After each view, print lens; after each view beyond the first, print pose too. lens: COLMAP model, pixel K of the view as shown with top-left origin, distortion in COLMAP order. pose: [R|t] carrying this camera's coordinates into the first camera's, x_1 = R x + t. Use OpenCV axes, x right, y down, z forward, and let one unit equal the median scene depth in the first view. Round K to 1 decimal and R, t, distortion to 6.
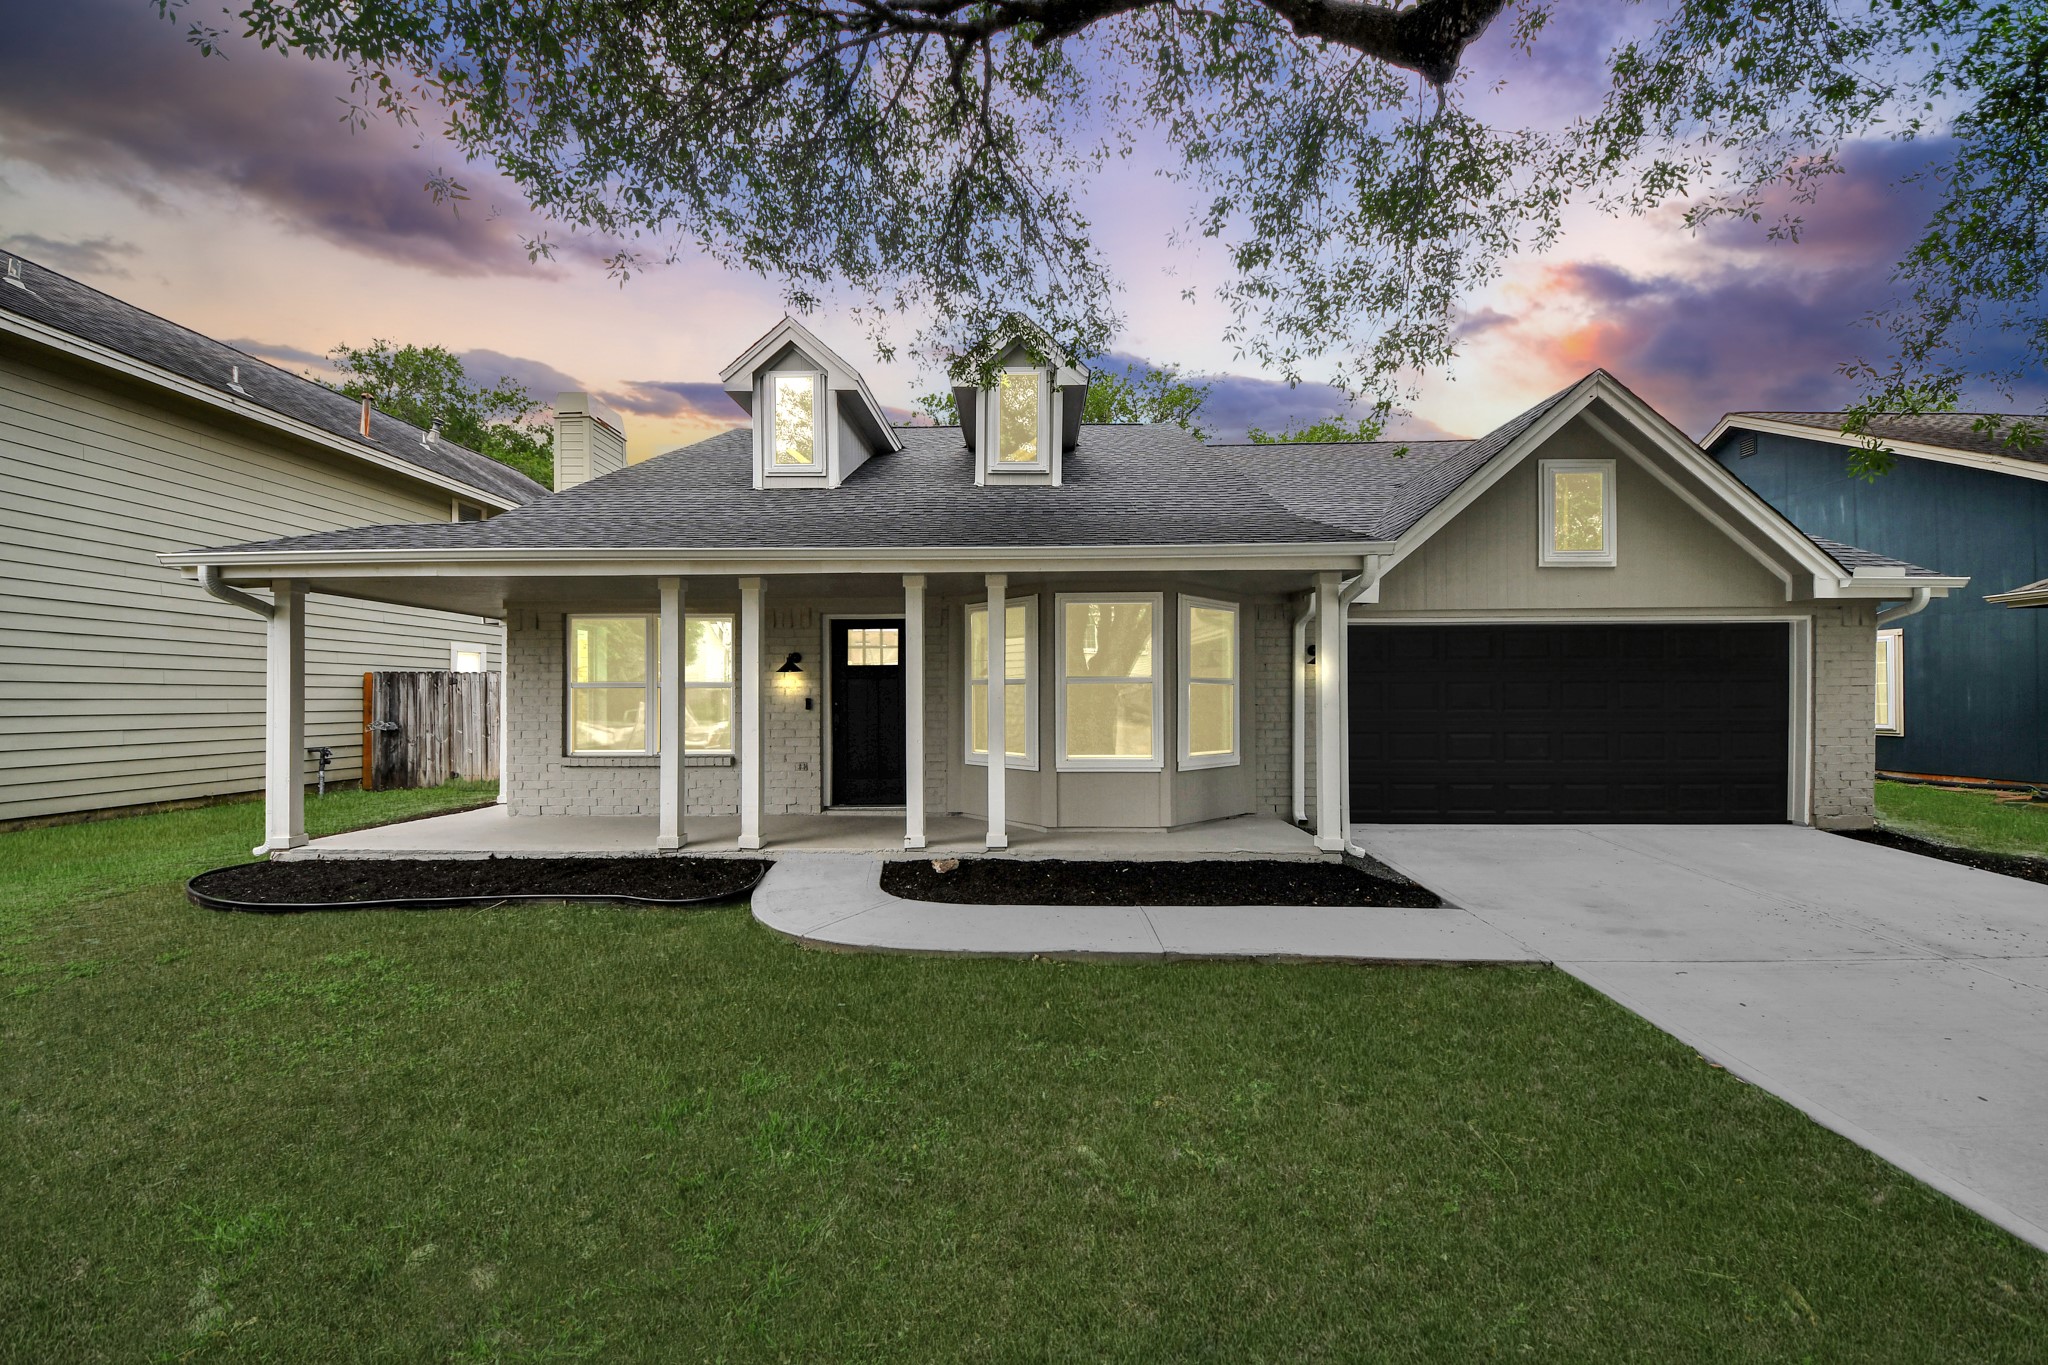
lens RADIAL K [[751.8, 0, 1023.4], [0, 751.8, 692.9], [0, 0, 1]] dist [-0.019061, -0.000240]
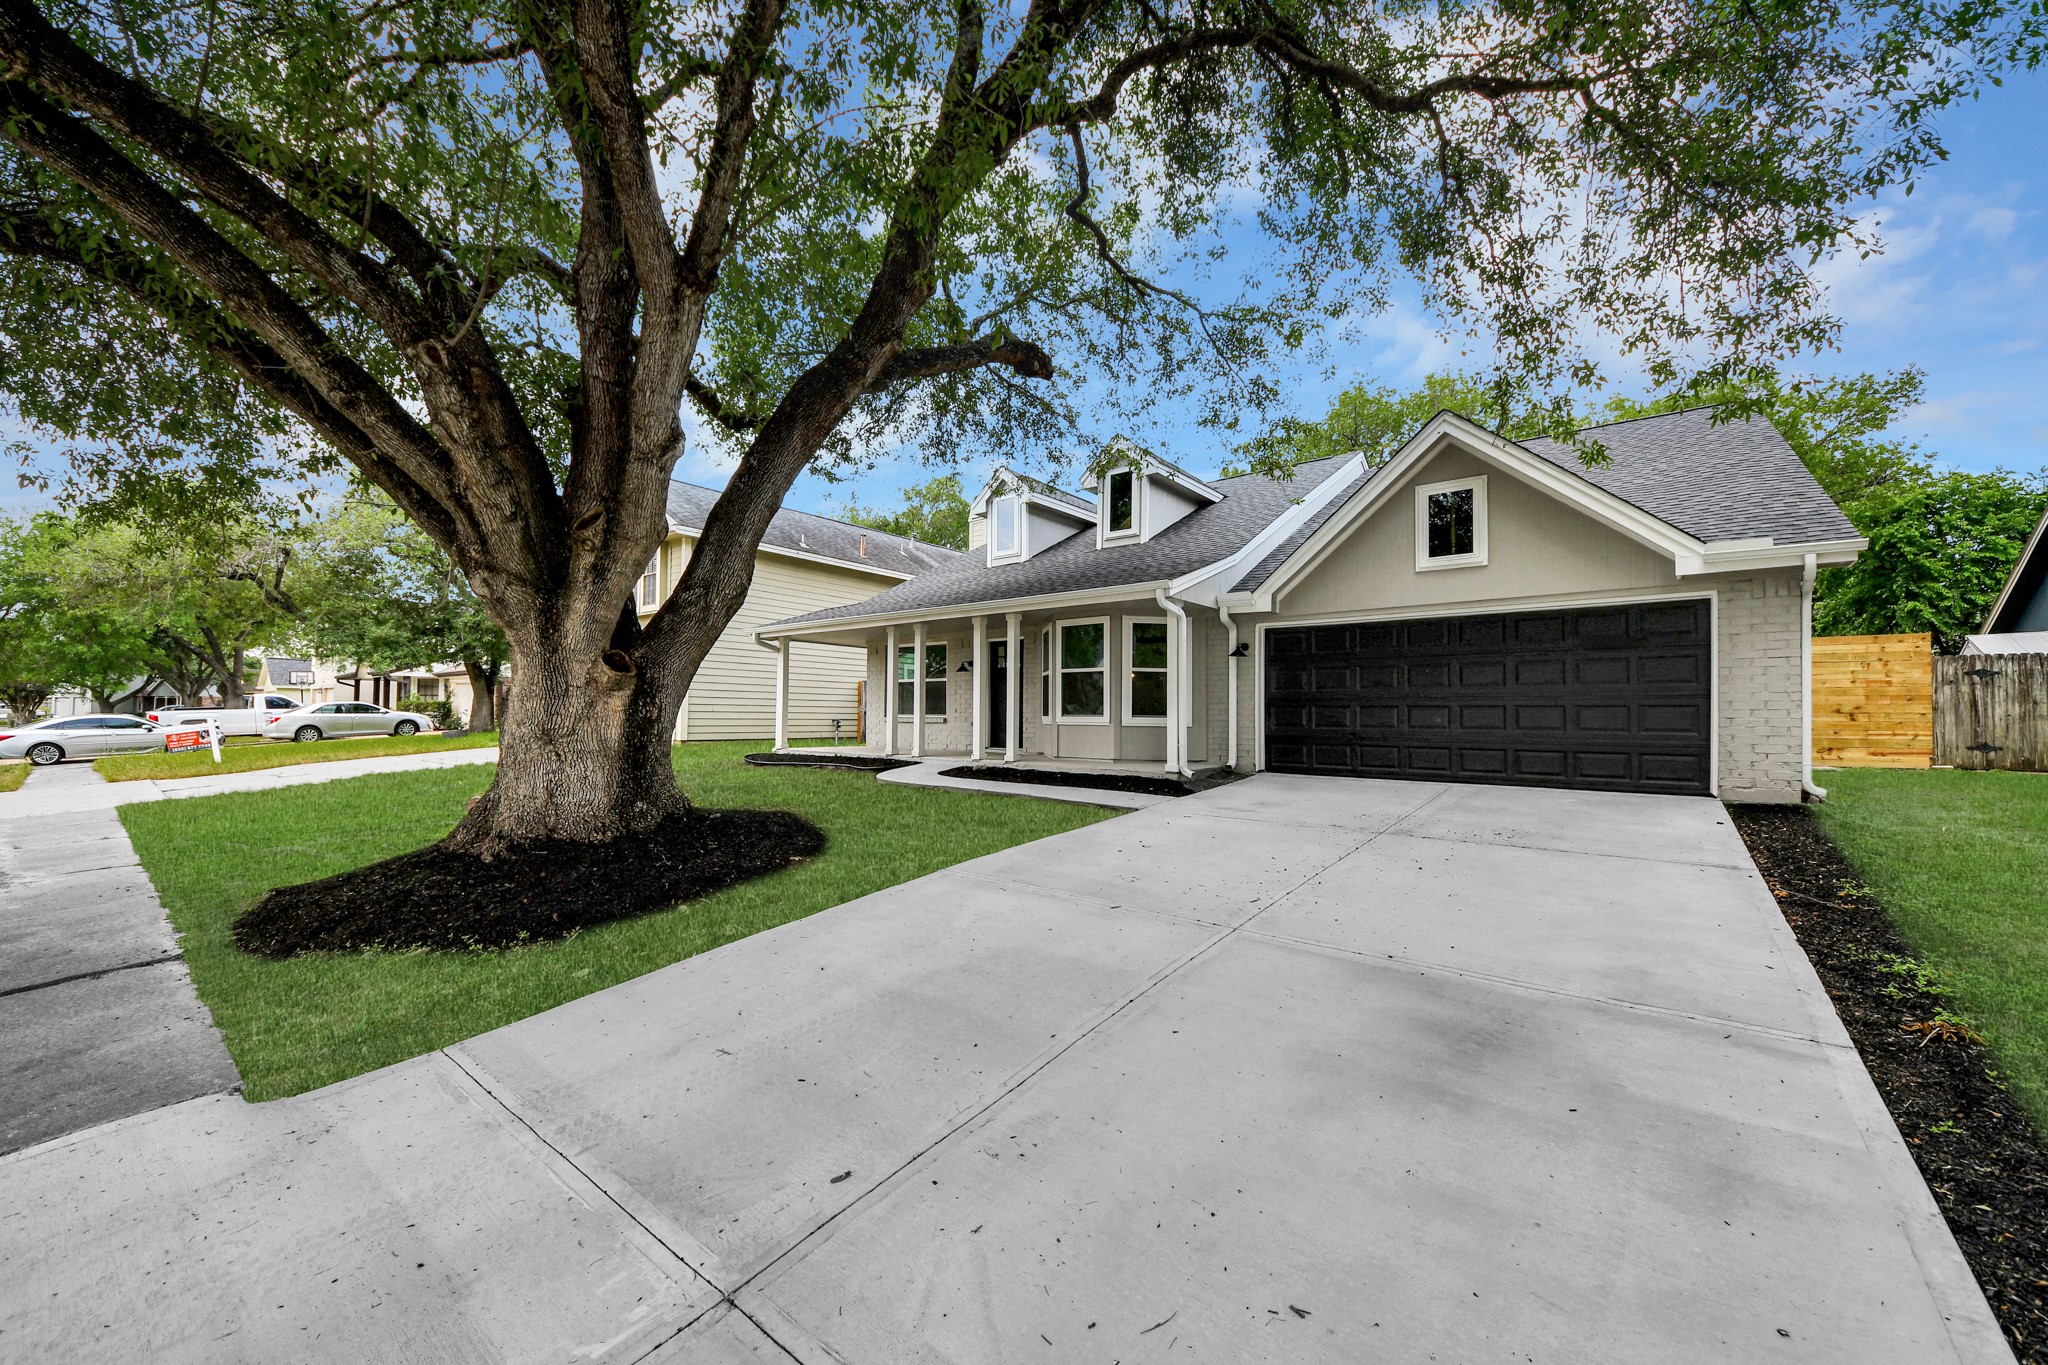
lens RADIAL K [[751.8, 0, 1023.4], [0, 751.8, 692.9], [0, 0, 1]] dist [-0.019061, -0.000240]
pose [[0.798558, -0.008730, -0.601855, 0.916482], [-0.010621, 0.999535, -0.028590, 0.075474], [0.601825, 0.029223, 0.798093, -0.384704]]
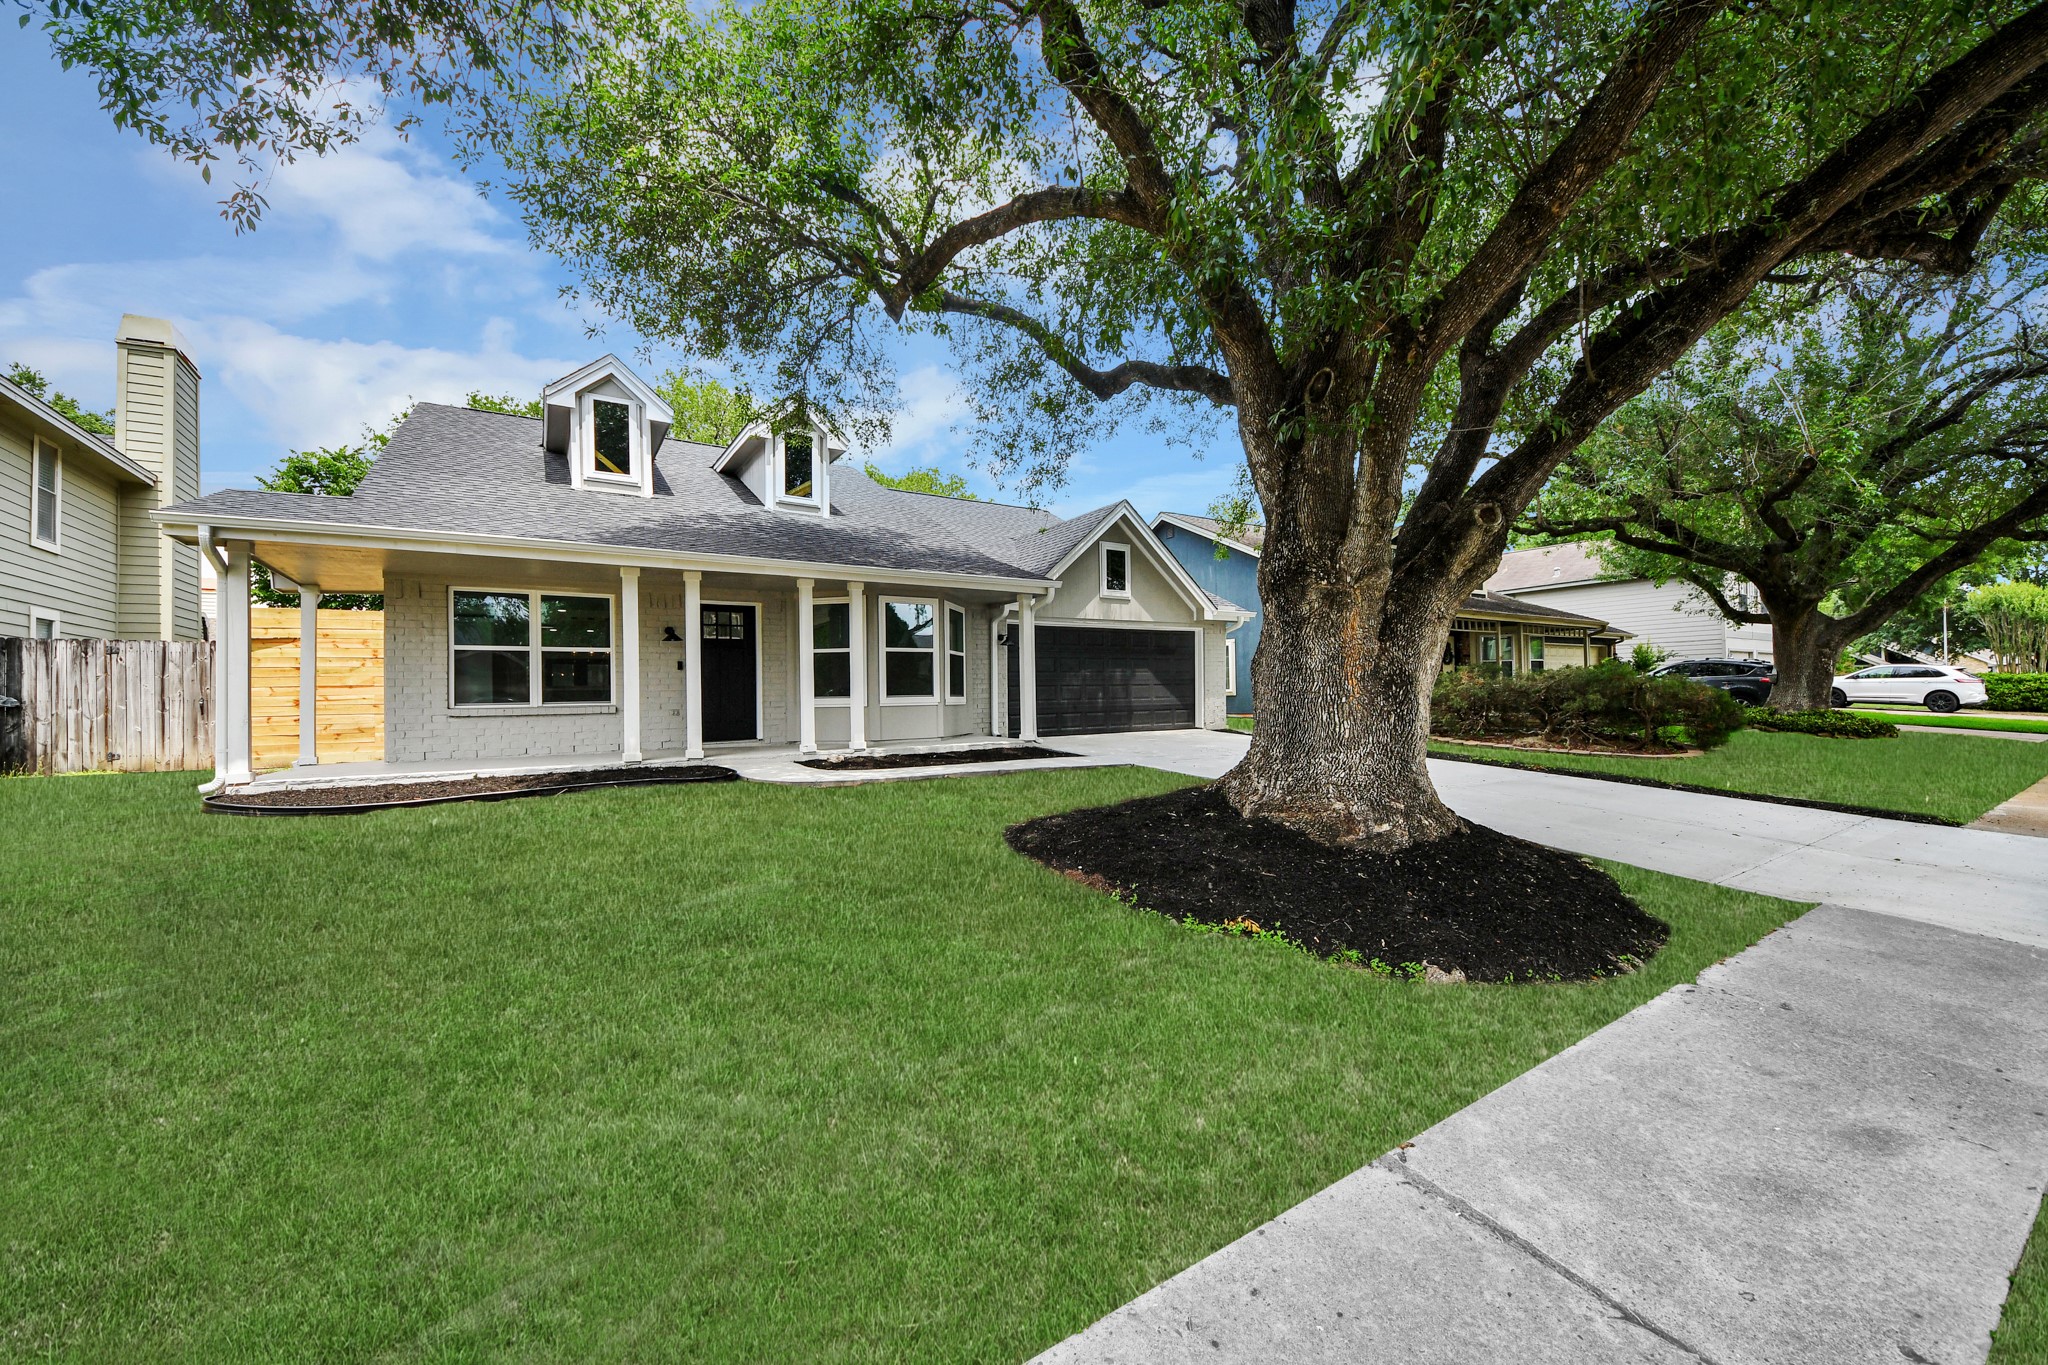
lens RADIAL K [[751.8, 0, 1023.4], [0, 751.8, 692.9], [0, 0, 1]] dist [-0.019061, -0.000240]
pose [[0.826957, -0.008660, 0.562198, -0.544084], [0.013123, 0.999906, -0.003901, 0.079350], [-0.562112, 0.010604, 0.826993, -0.468320]]
